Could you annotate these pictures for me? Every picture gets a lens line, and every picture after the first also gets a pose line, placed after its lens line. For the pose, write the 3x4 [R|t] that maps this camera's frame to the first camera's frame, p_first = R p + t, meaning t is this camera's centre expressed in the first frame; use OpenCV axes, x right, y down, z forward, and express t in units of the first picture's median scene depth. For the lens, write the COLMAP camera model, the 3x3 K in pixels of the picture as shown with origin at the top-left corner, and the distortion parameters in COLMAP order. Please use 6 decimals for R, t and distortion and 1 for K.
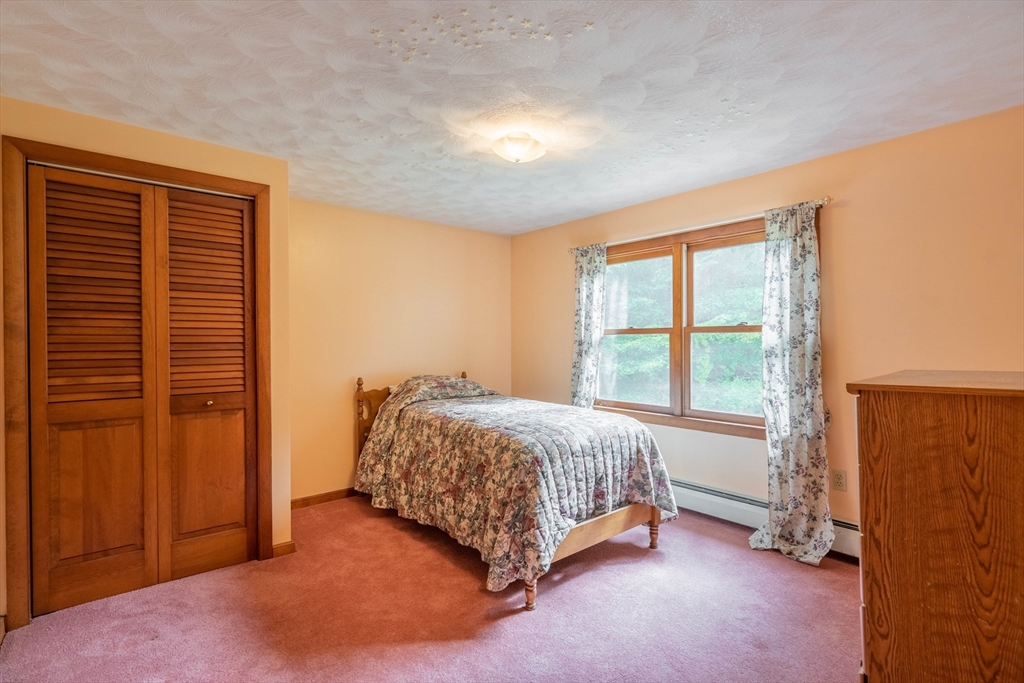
lens RADIAL K [[468.9, 0, 510.2], [0, 468.9, 335.7], [0, 0, 1]] dist [-0.002505, 0.000005]
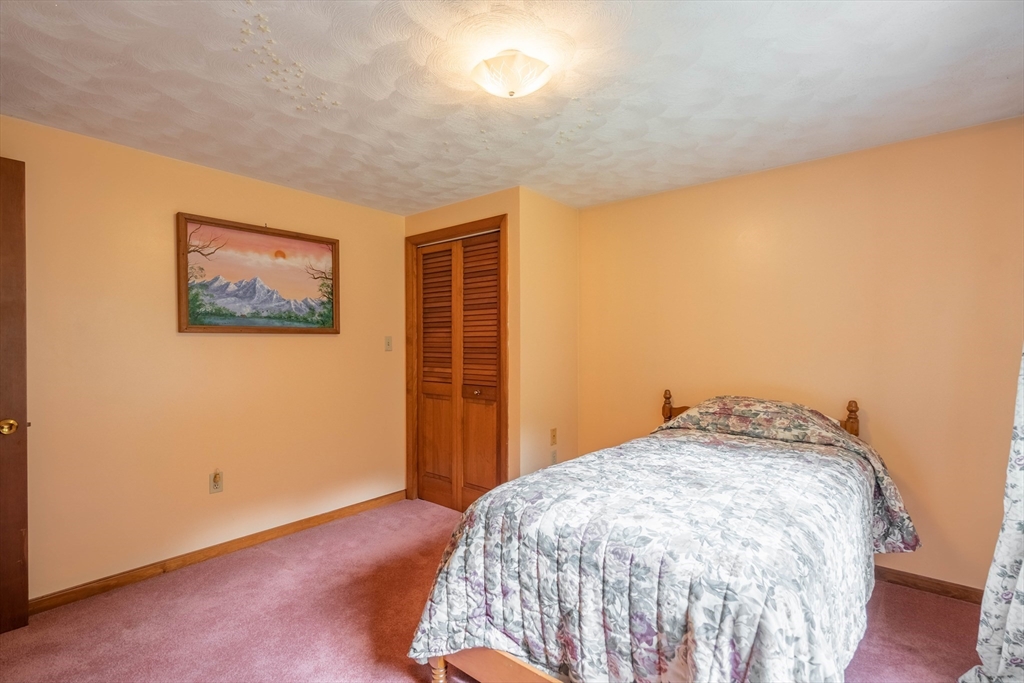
lens RADIAL K [[474.6, 0, 512.1], [0, 474.6, 345.2], [0, 0, 1]] dist [-0.001867, -0.000040]
pose [[0.179106, 0.003344, -0.983824, 0.717013], [0.009684, 0.999940, 0.005162, 0.002627], [0.983782, -0.010452, 0.179063, 0.868430]]
